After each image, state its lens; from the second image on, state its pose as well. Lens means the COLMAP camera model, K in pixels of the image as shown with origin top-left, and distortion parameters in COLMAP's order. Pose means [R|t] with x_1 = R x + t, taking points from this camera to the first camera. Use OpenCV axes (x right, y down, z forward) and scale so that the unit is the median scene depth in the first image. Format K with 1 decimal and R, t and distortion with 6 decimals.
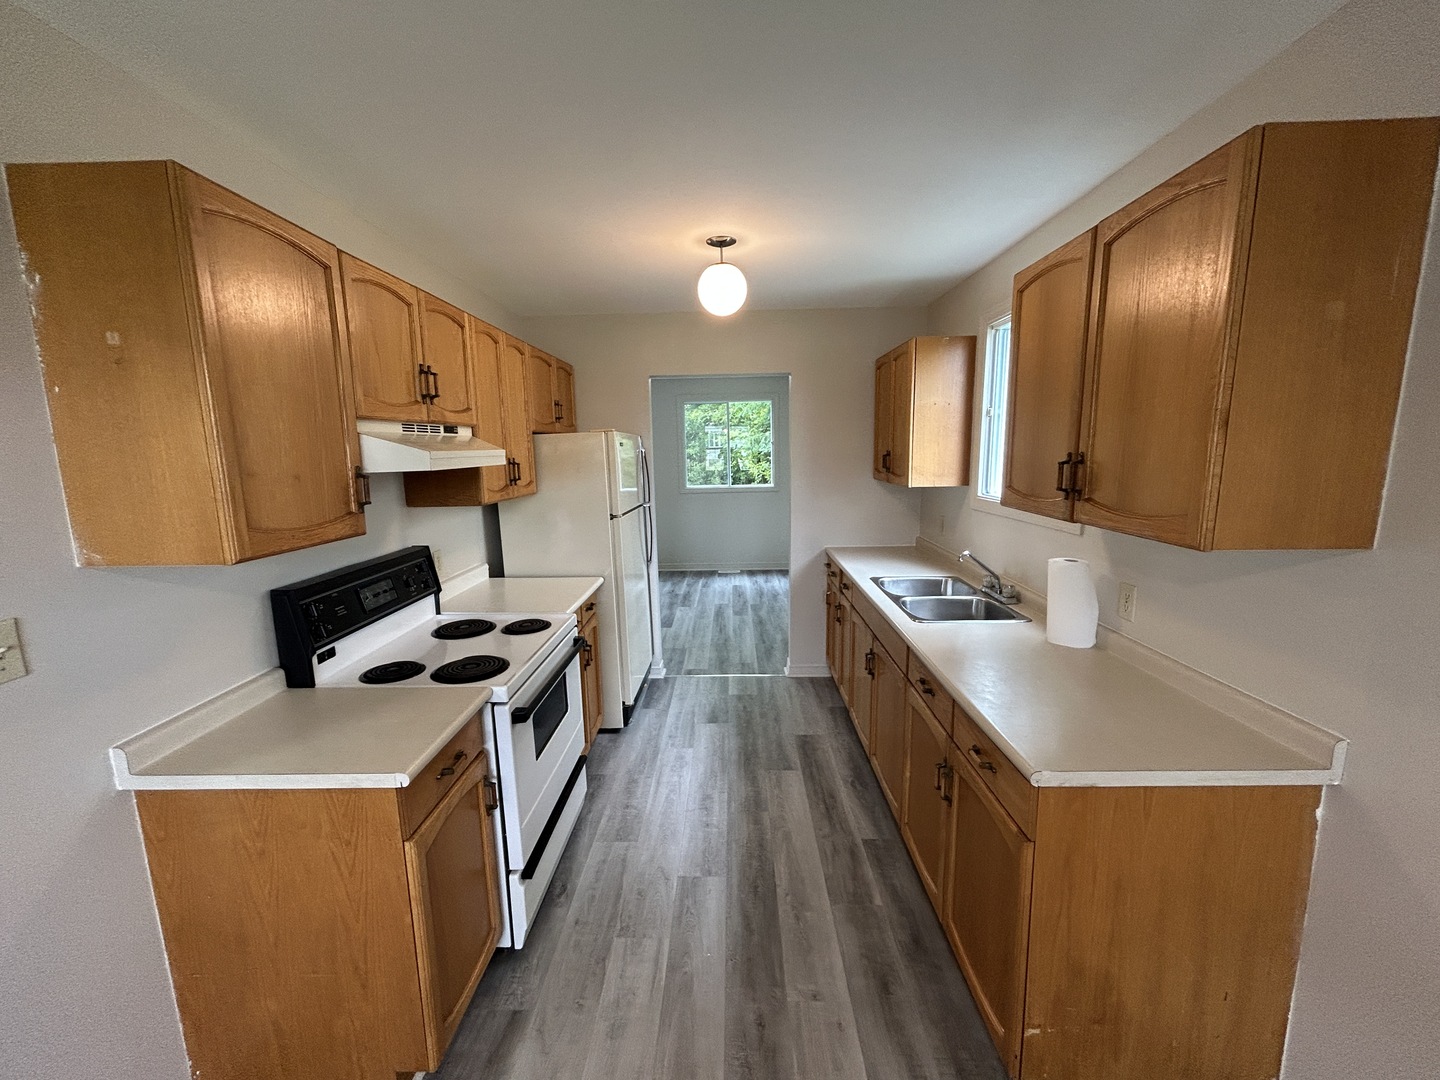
lens RADIAL K [[583.1, 0, 720.0], [0, 583.1, 540.0], [0, 0, 1]] dist [0.002115, 0.000558]
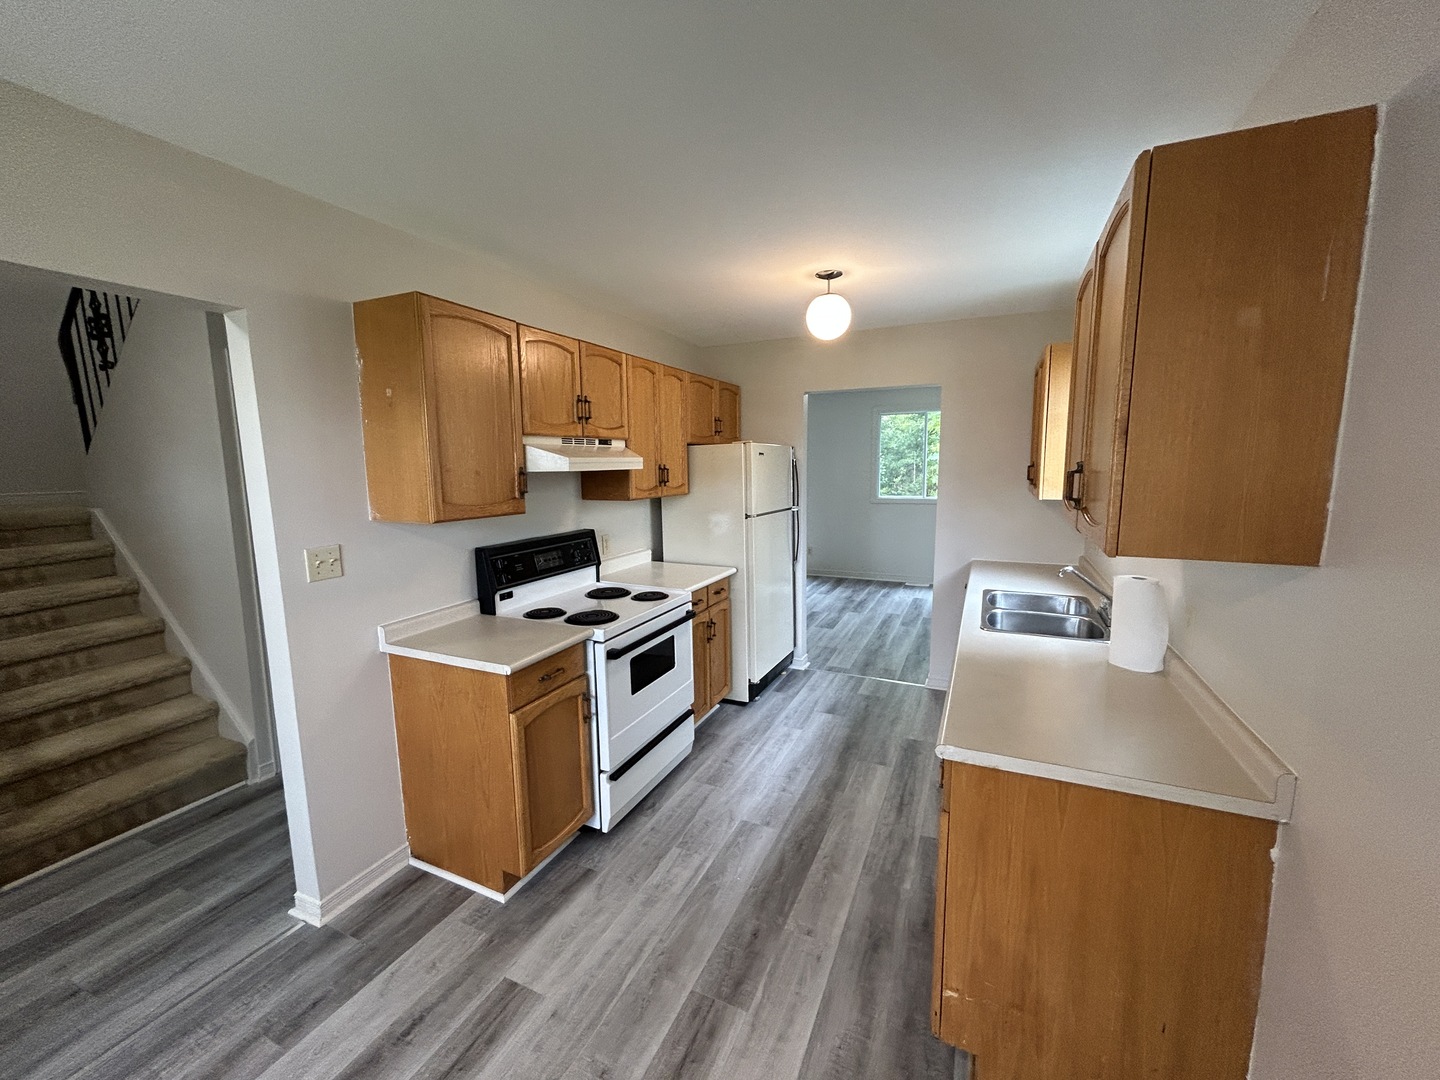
lens RADIAL K [[583.1, 0, 720.0], [0, 583.1, 540.0], [0, 0, 1]] dist [0.002115, 0.000558]
pose [[0.917349, 0.061597, -0.393290, 0.350557], [-0.068887, 0.997615, -0.004432, 0.024523], [0.392079, 0.031158, 0.919404, -0.128249]]
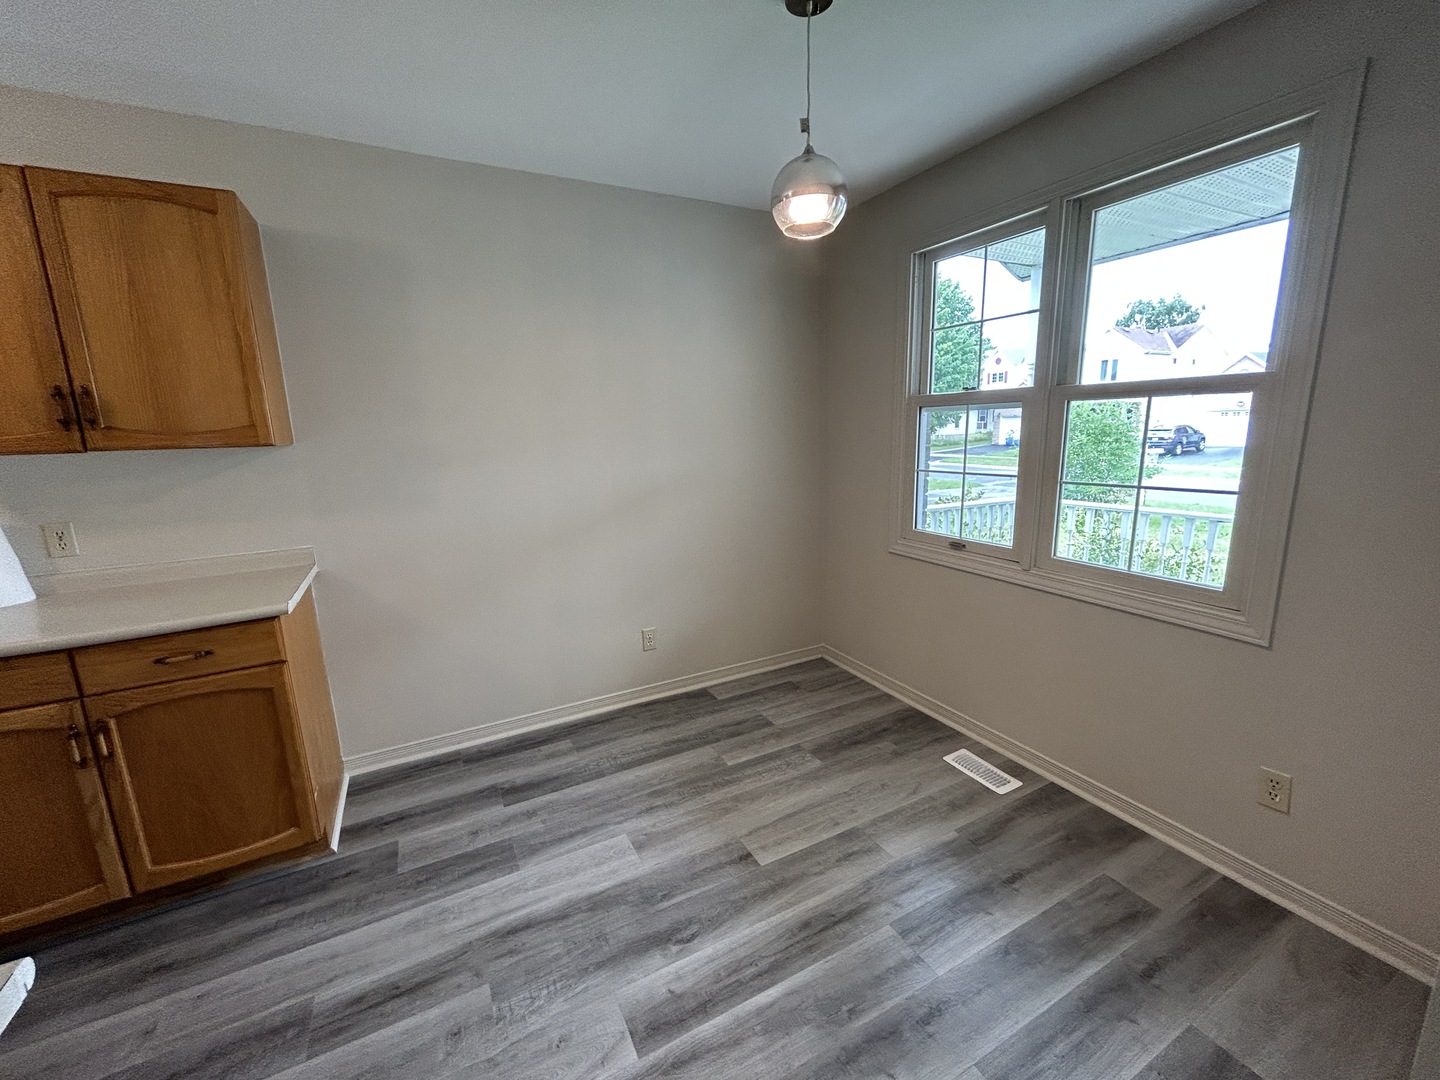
lens RADIAL K [[583.1, 0, 720.0], [0, 583.1, 540.0], [0, 0, 1]] dist [0.002115, 0.000558]
pose [[-0.481679, -0.140548, 0.865004, -0.727164], [0.175890, 0.951465, 0.252541, 0.046952], [-0.858515, 0.273789, -0.433580, 0.408350]]
